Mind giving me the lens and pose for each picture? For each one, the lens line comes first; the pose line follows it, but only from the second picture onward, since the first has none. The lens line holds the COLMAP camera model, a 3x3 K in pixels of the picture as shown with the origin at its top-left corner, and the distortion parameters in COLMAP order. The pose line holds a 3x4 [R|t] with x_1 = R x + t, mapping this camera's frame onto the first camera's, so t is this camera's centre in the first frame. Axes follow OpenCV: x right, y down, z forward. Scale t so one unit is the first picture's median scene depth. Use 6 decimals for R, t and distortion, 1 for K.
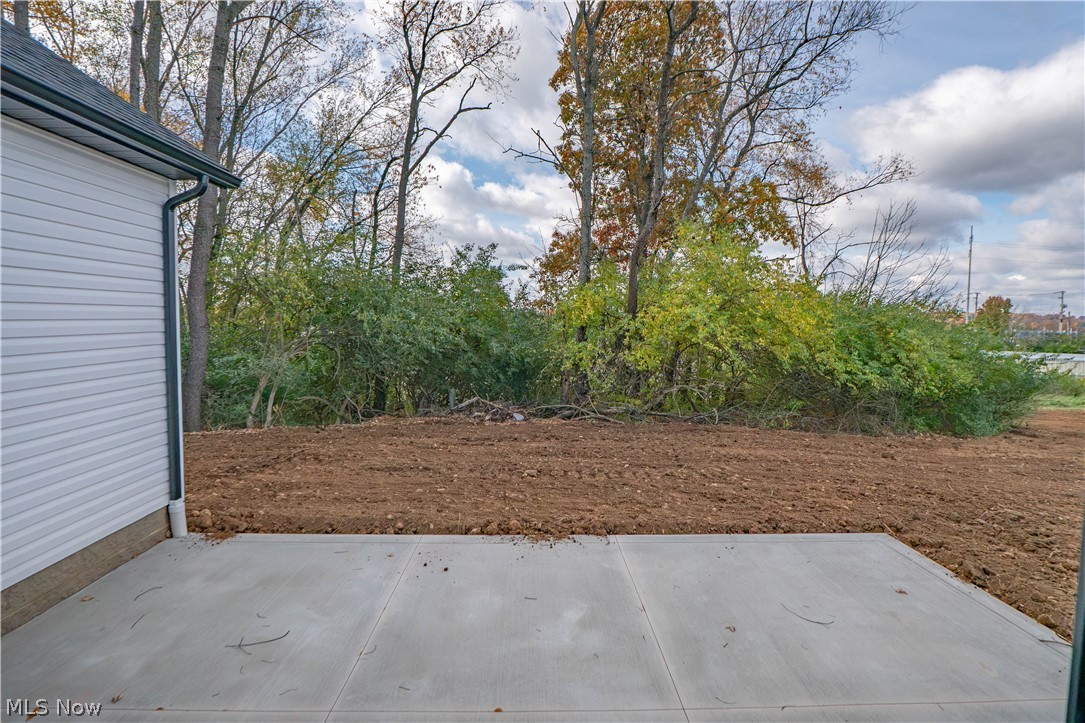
lens RADIAL K [[534.7, 0, 541.6], [0, 534.7, 359.5], [0, 0, 1]] dist [-0.034293, 0.002128]
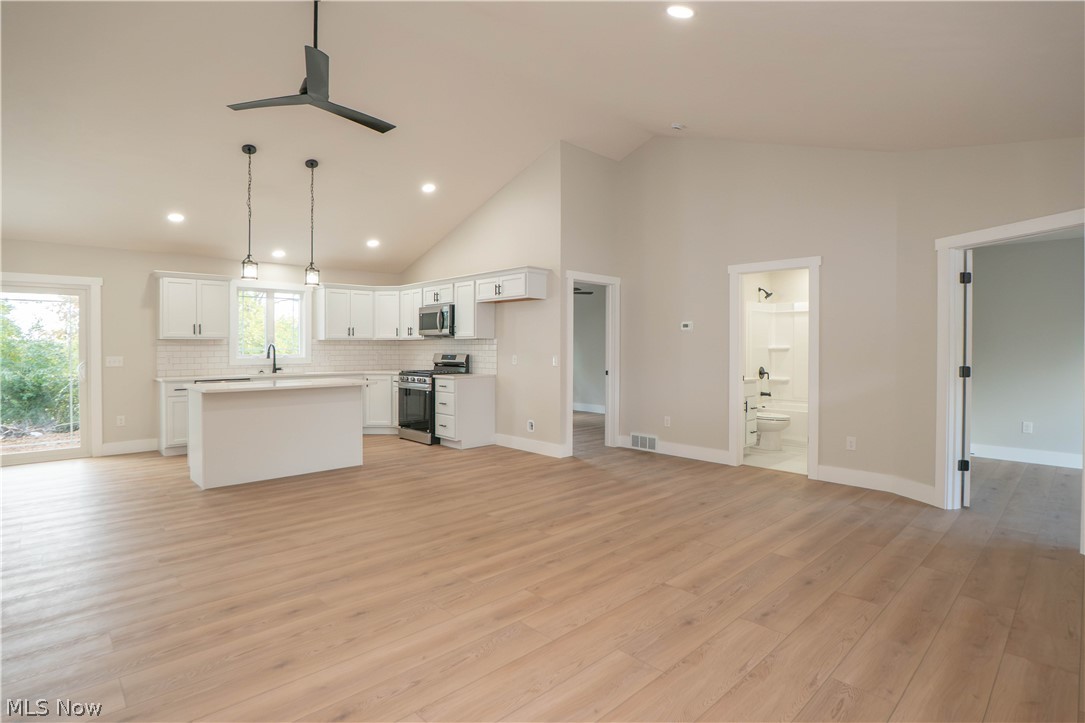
lens RADIAL K [[534.7, 0, 542.9], [0, 534.7, 356.8], [0, 0, 1]] dist [-0.034293, 0.002128]
pose [[0.738165, -0.022009, 0.674261, 0.012528], [0.056032, 0.998015, -0.028765, 0.031245], [-0.672289, 0.059013, 0.737933, -0.528514]]
